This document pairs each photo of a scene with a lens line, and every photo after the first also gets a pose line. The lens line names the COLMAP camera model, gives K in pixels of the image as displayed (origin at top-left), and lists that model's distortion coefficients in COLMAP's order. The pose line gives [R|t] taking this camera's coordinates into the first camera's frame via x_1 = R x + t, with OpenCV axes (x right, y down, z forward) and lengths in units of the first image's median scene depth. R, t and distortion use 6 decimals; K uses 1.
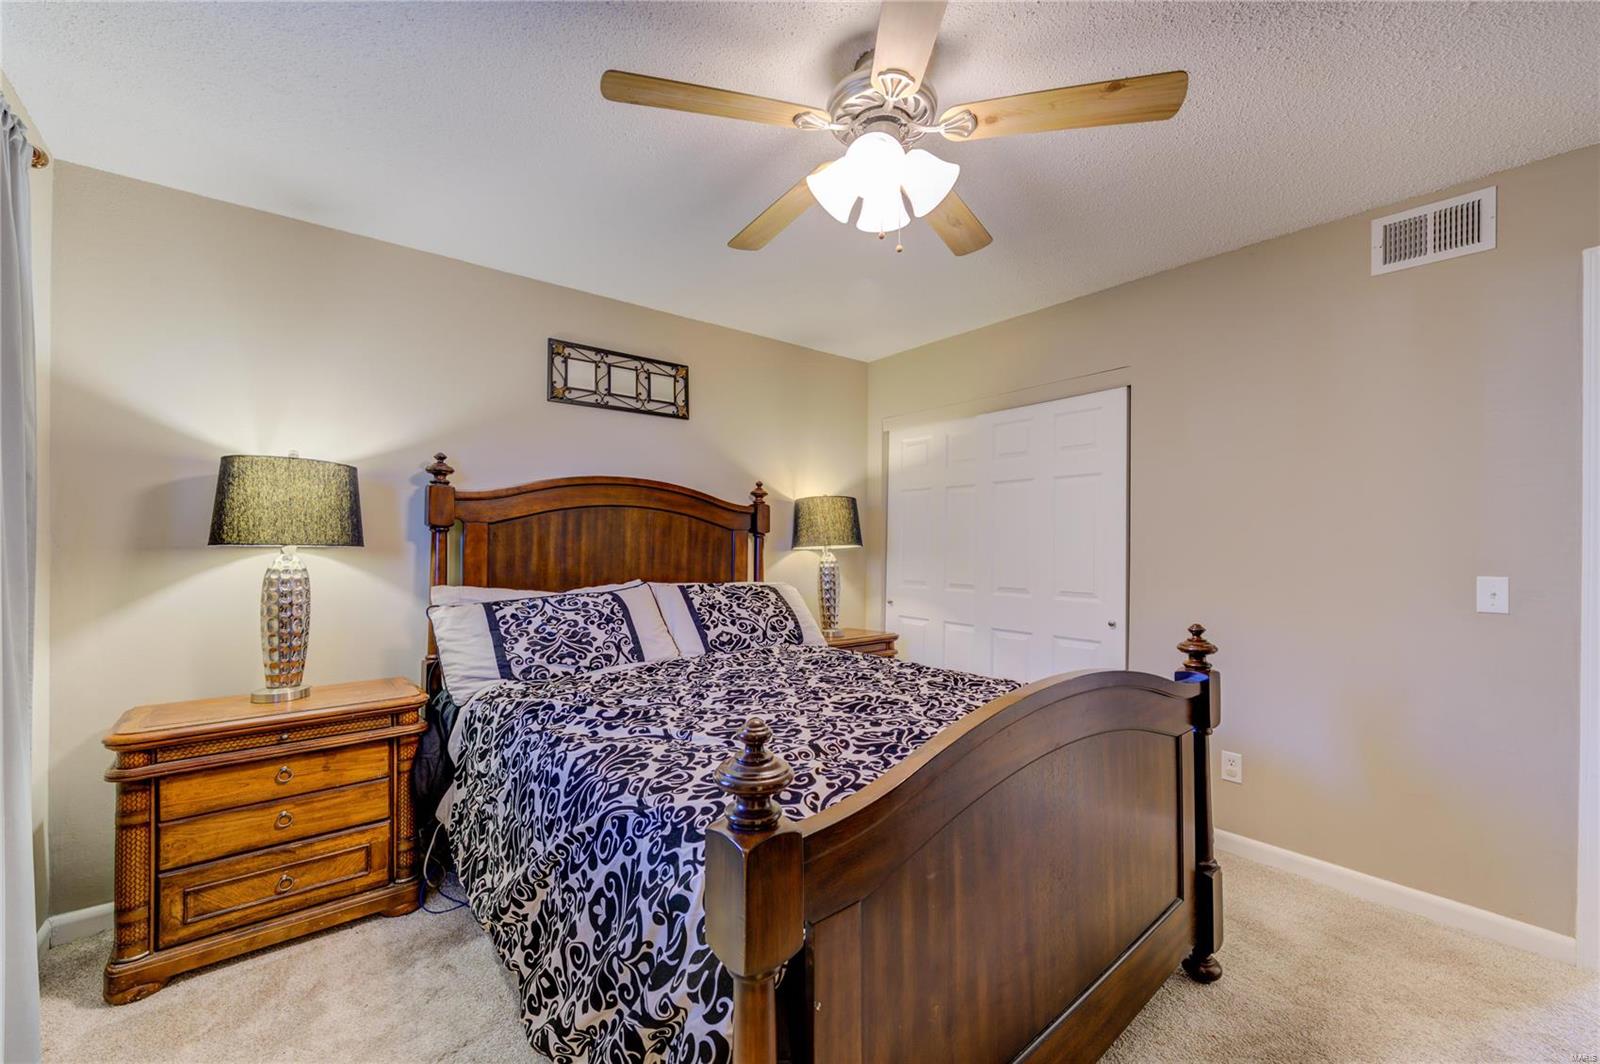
lens RADIAL K [[640.1, 0, 798.6], [0, 640.1, 546.4], [0, 0, 1]] dist [-0.002953, -0.000745]
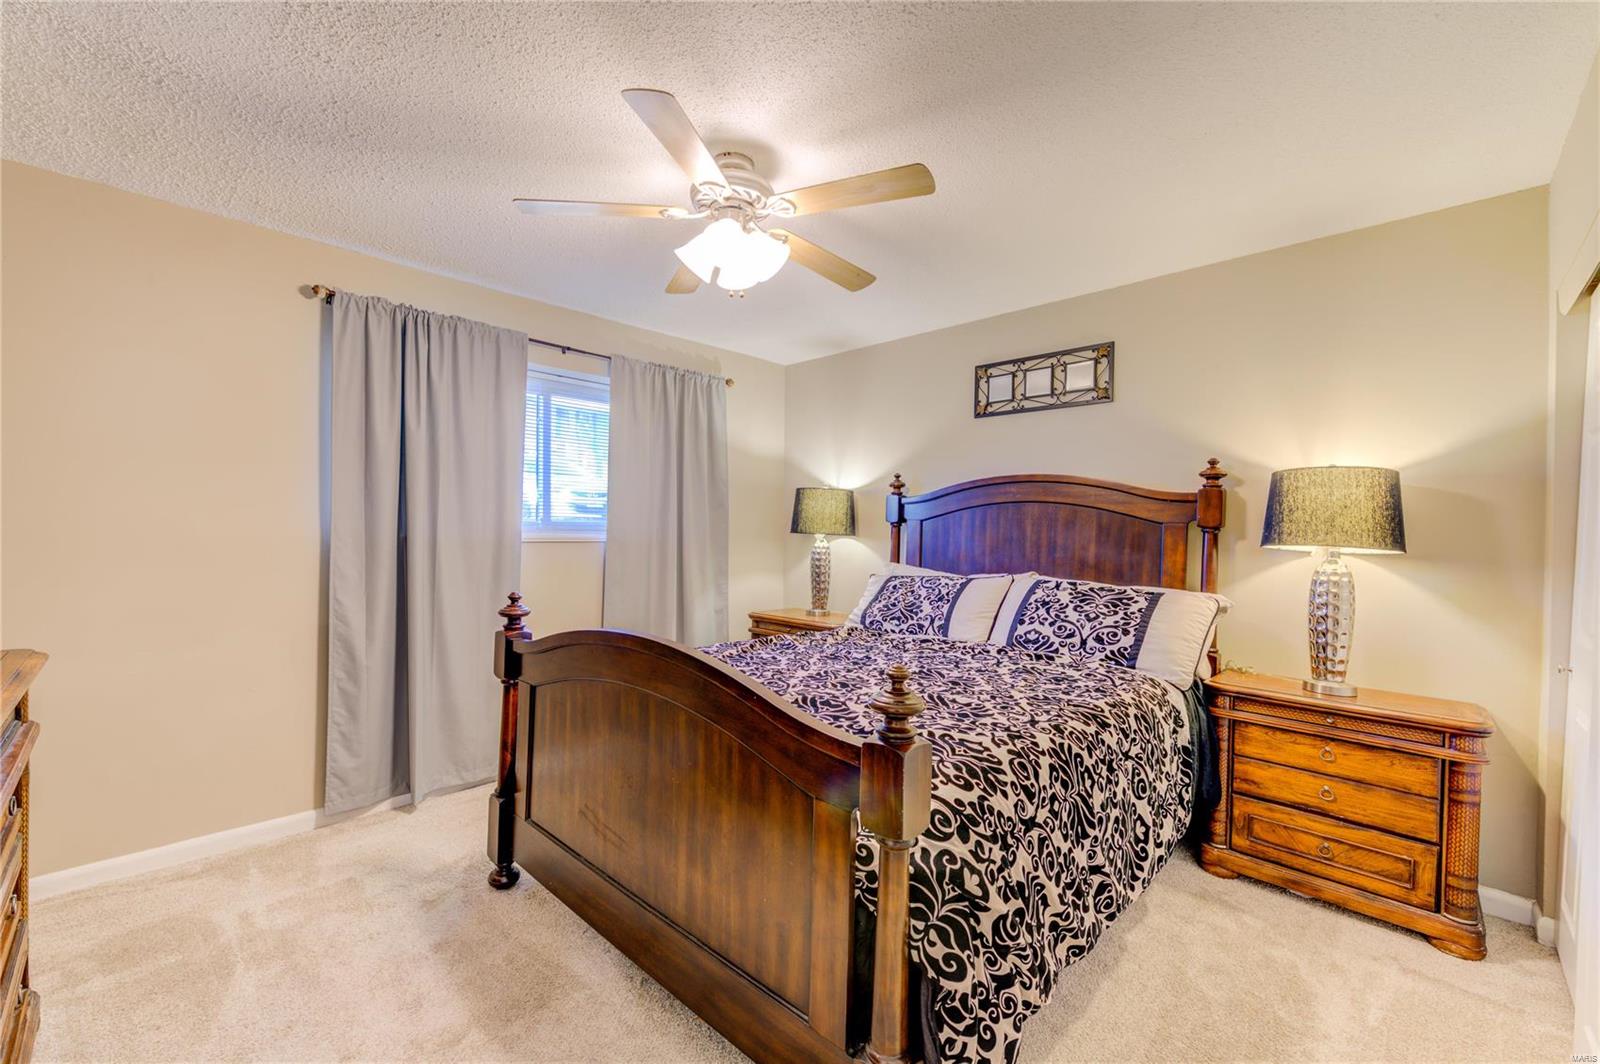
lens RADIAL K [[640.1, 0, 798.6], [0, 640.1, 546.4], [0, 0, 1]] dist [-0.002953, -0.000745]
pose [[0.115010, 0.021964, -0.993121, 0.760648], [-0.026887, 0.999458, 0.018990, 0.000825], [0.993000, 0.024518, 0.115538, 0.522969]]
